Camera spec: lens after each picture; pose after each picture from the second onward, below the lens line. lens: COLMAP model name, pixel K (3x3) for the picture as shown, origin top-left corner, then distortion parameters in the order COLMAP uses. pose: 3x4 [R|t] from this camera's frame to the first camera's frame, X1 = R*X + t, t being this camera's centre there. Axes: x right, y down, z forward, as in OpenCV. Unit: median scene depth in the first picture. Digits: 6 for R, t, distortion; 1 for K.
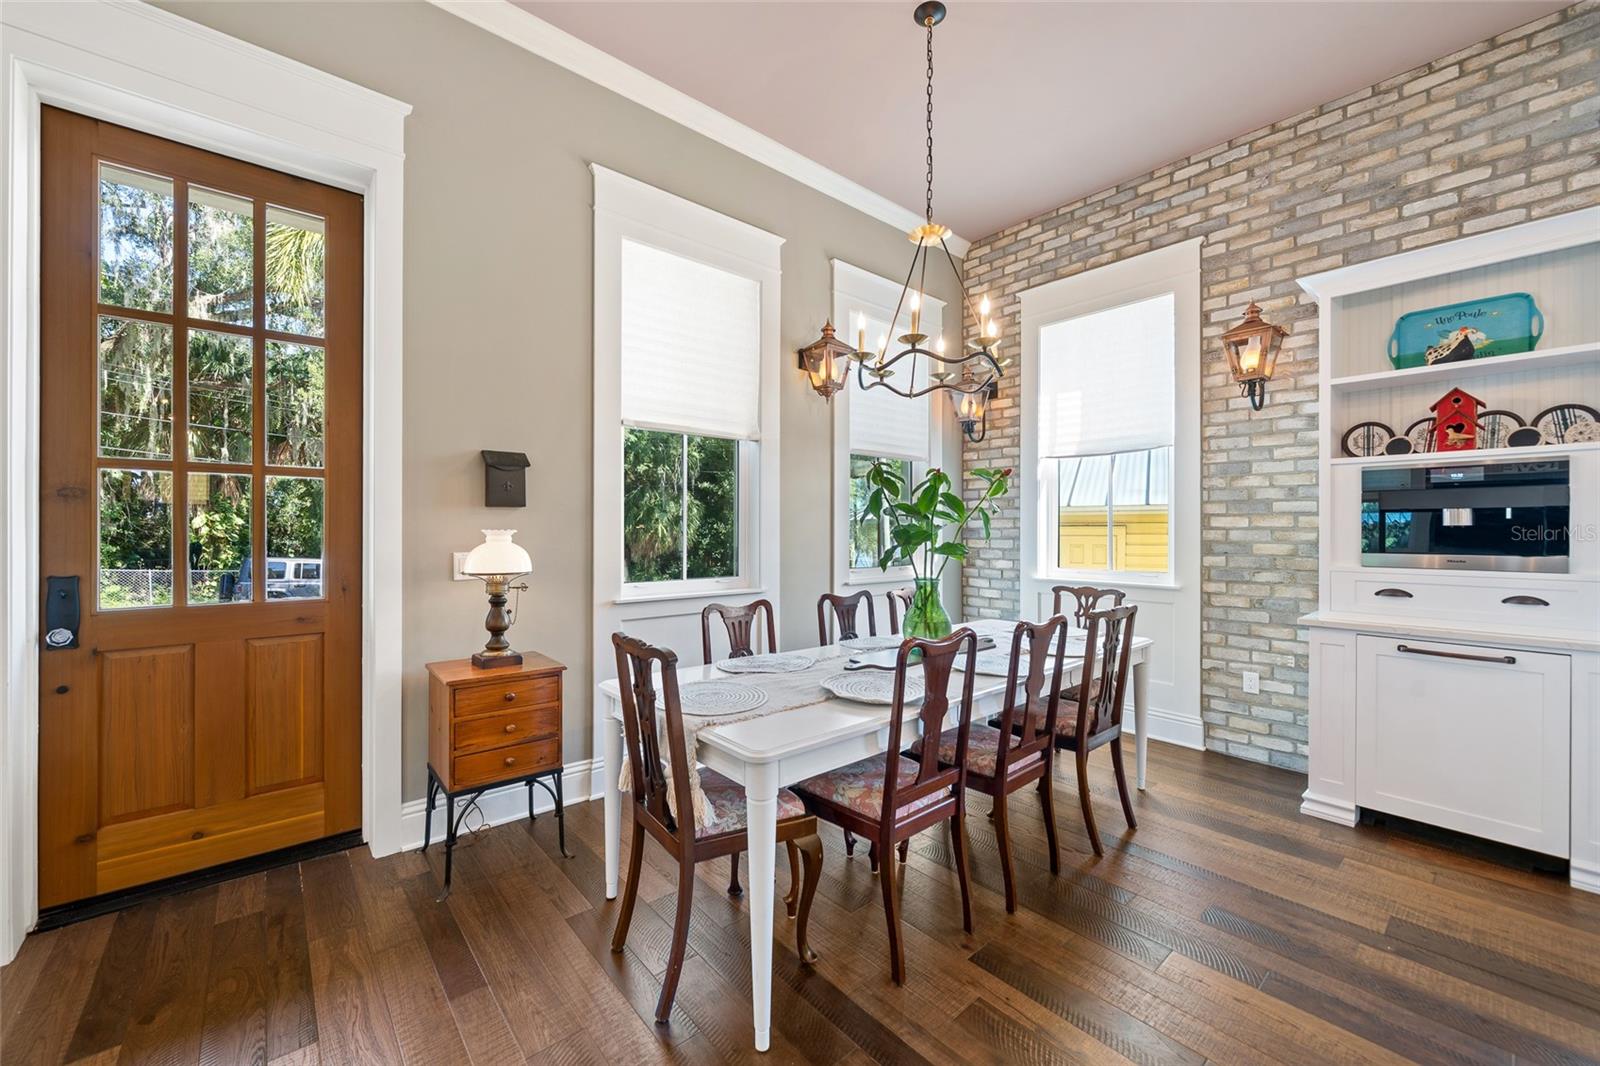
lens RADIAL K [[627.0, 0, 788.9], [0, 627.0, 529.4], [0, 0, 1]] dist [0.000222, -0.000616]
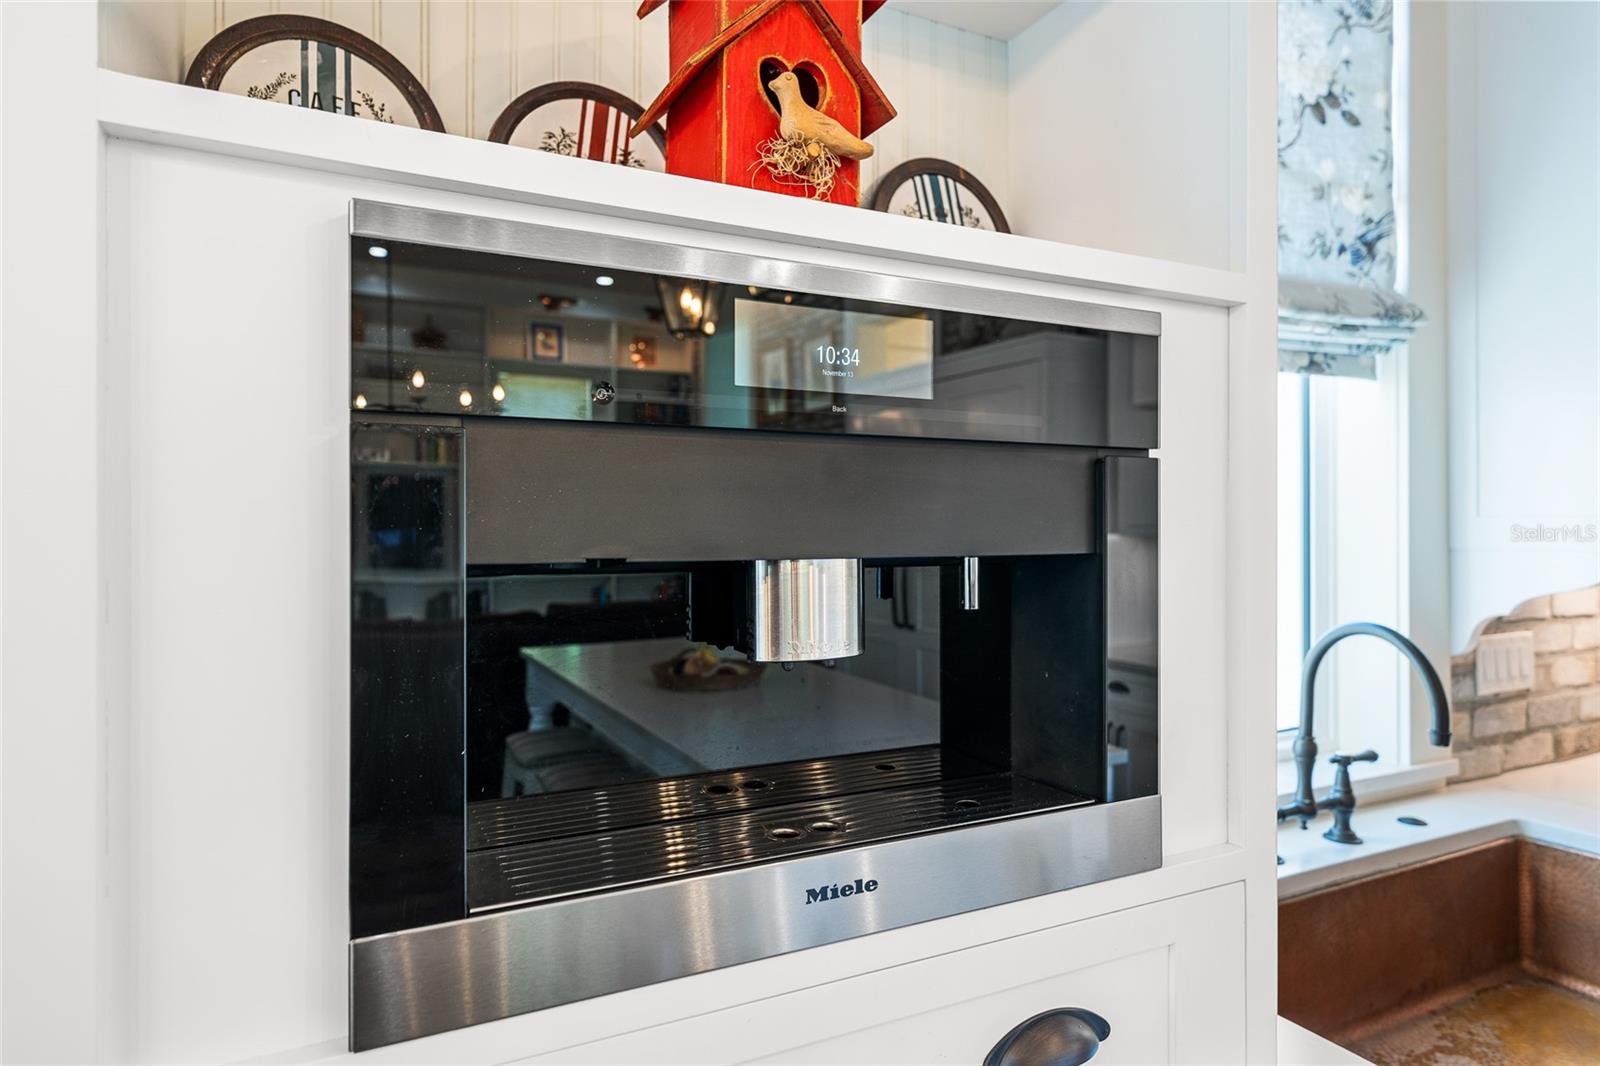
lens RADIAL K [[910.0, 0, 802.8], [0, 910.0, 532.7], [0, 0, 1]] dist [0.004260, 0.000491]
pose [[0.250271, -0.005404, 0.968161, 0.653396], [0.003300, 0.999983, 0.004728, -0.032033], [-0.968170, 0.002011, 0.250285, 0.739965]]
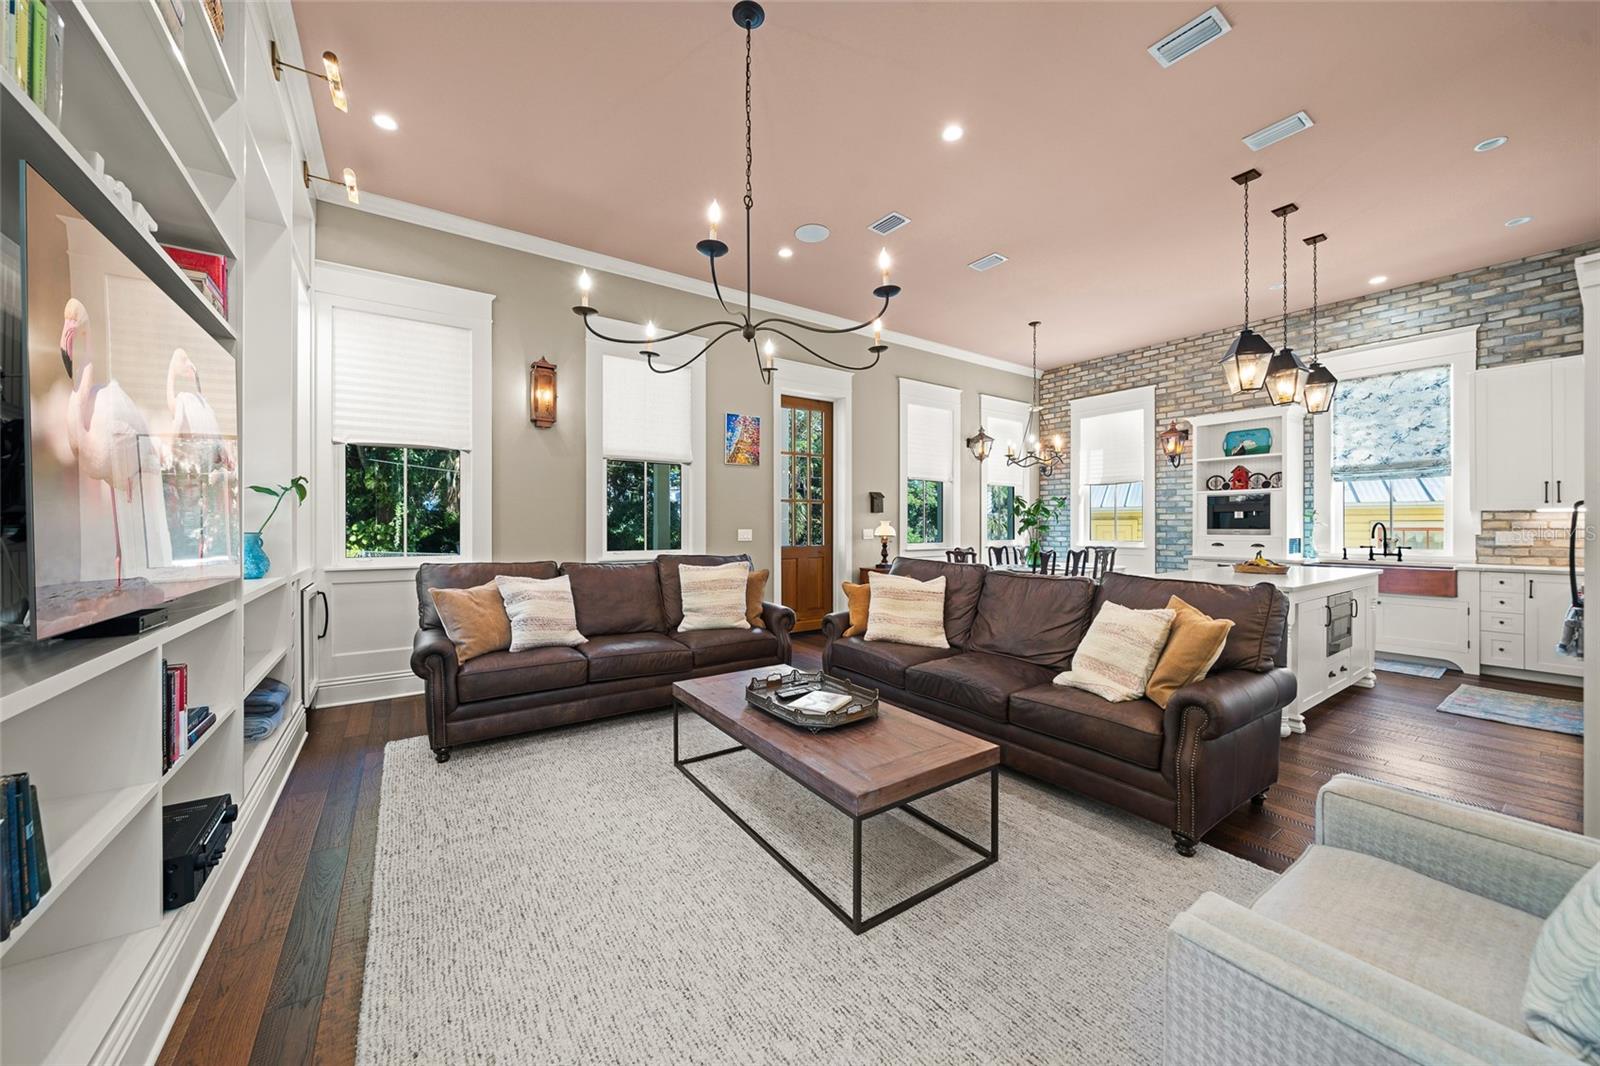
lens RADIAL K [[571.5, 0, 834.0], [0, 571.5, 526.5], [0, 0, 1]] dist [-0.000416, 0.000549]
pose [[0.999158, -0.003388, -0.040889, -0.415930], [0.003531, 0.999988, 0.003415, 0.012070], [0.040877, -0.003557, 0.999158, -1.143654]]
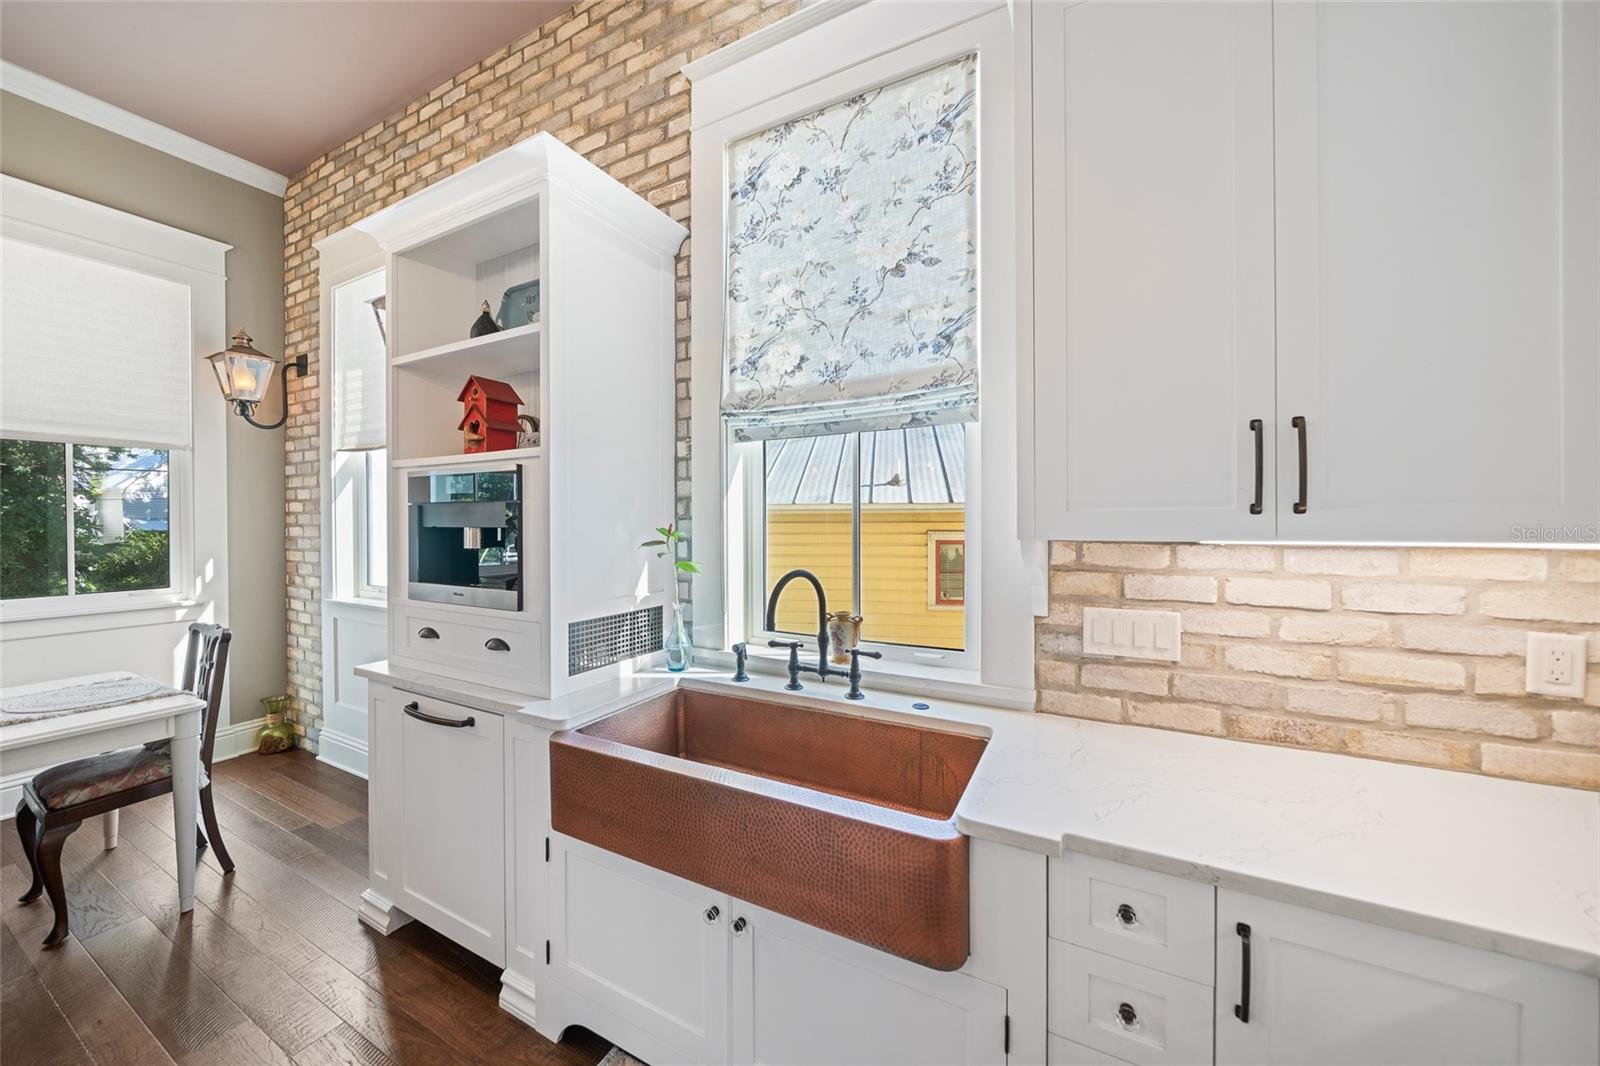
lens RADIAL K [[571.5, 0, 783.5], [0, 571.5, 526.8], [0, 0, 1]] dist [-0.000416, 0.000549]
pose [[0.930772, -0.006820, 0.365537, 0.921218], [0.002673, 0.999926, 0.011848, -0.032437], [-0.365591, -0.010051, 0.930721, 0.139931]]
